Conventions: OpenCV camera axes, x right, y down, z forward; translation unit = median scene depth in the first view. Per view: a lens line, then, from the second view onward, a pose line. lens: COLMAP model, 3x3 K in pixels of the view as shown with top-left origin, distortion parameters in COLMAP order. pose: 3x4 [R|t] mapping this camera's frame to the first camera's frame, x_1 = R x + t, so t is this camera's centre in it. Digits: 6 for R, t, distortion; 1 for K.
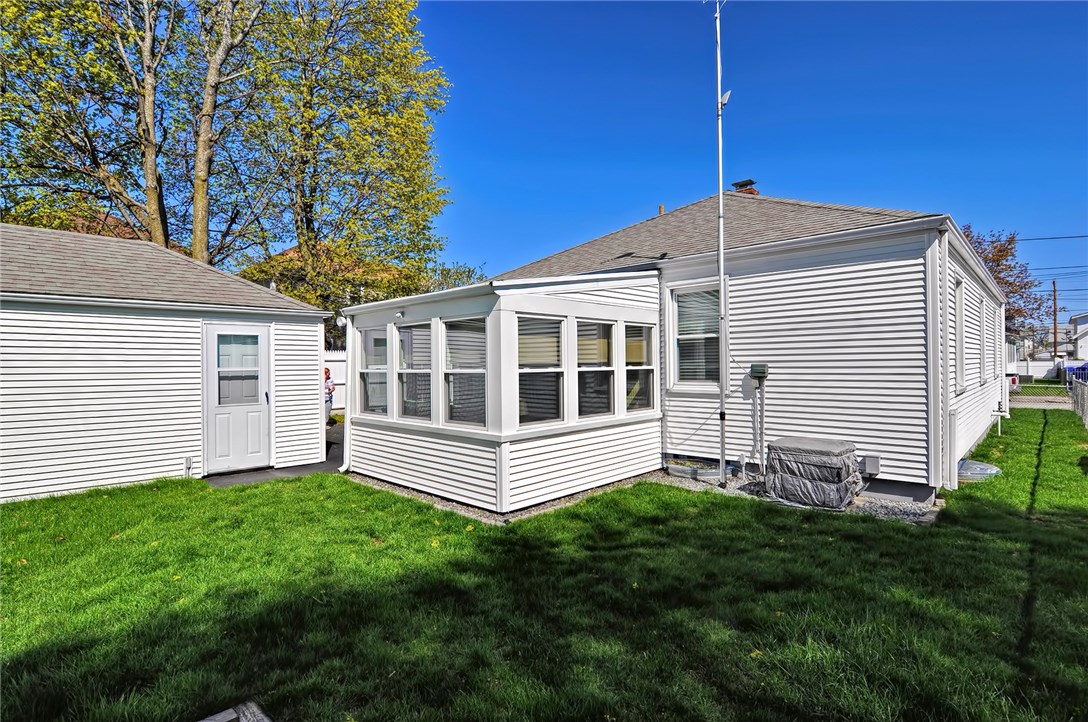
lens RADIAL K [[525.1, 0, 544.0], [0, 525.1, 361.0], [0, 0, 1]] dist [-0.013815, -0.000631]
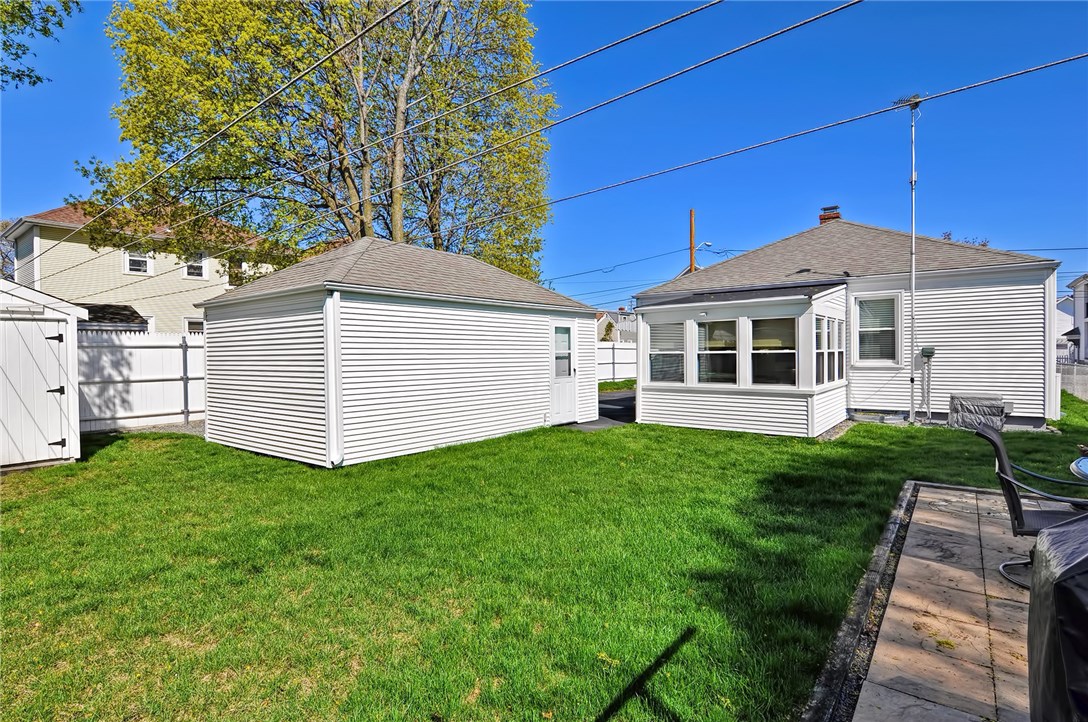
lens RADIAL K [[533.0, 0, 544.0], [0, 533.0, 361.0], [0, 0, 1]] dist [-0.014538, -0.001418]
pose [[0.995589, -0.002712, 0.093782, -0.826537], [0.000718, 0.999773, 0.021291, 0.010906], [-0.093819, -0.021130, 0.995365, -0.437028]]
